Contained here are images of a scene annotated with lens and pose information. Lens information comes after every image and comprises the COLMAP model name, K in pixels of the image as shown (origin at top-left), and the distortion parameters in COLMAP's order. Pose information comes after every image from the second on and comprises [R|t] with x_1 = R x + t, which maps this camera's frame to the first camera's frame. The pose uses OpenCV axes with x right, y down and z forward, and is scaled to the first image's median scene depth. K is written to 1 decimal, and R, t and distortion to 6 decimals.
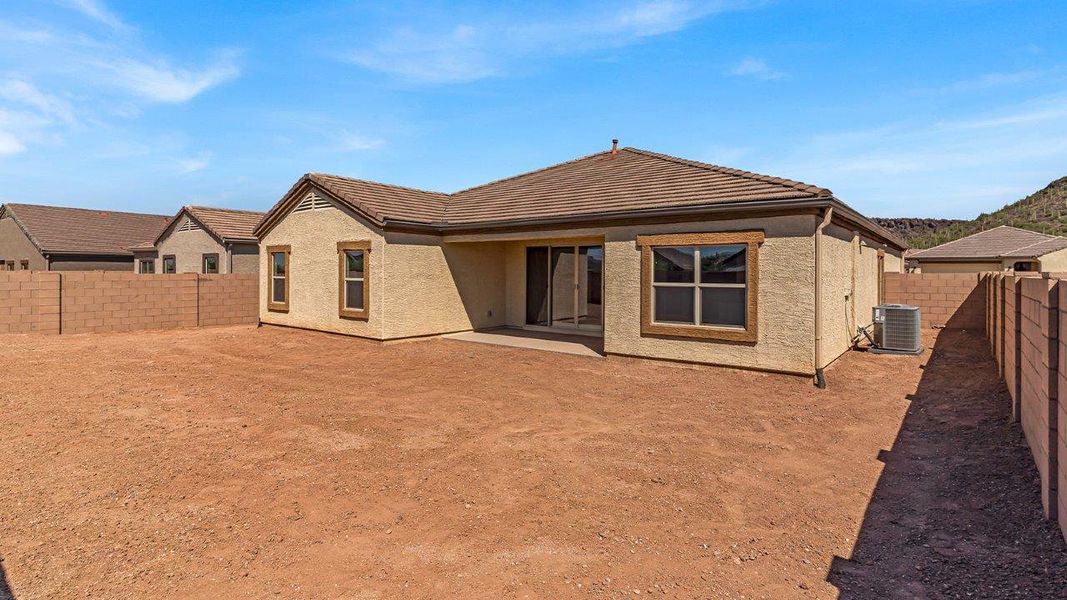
lens RADIAL K [[518.4, 0, 537.5], [0, 518.4, 245.0], [0, 0, 1]] dist [-0.001153, -0.000644]
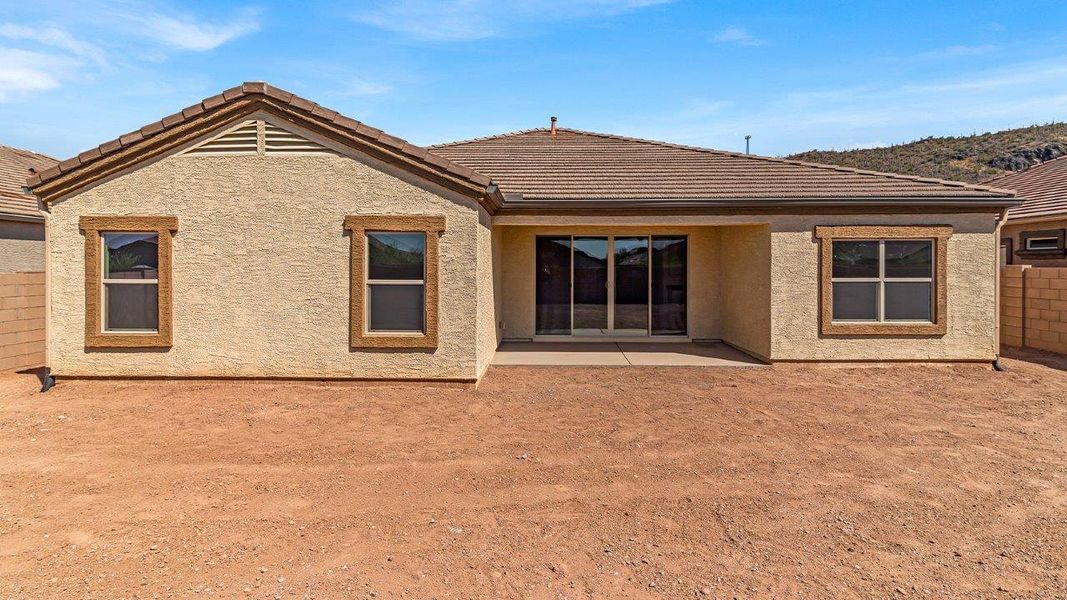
lens RADIAL K [[521.4, 0, 532.5], [0, 521.4, 249.0], [0, 0, 1]] dist [-0.000262, -0.000299]
pose [[0.804092, 0.017671, 0.594243, -0.662749], [-0.025986, 0.999648, 0.005437, 0.026193], [-0.593937, -0.019814, 0.804267, 0.508416]]
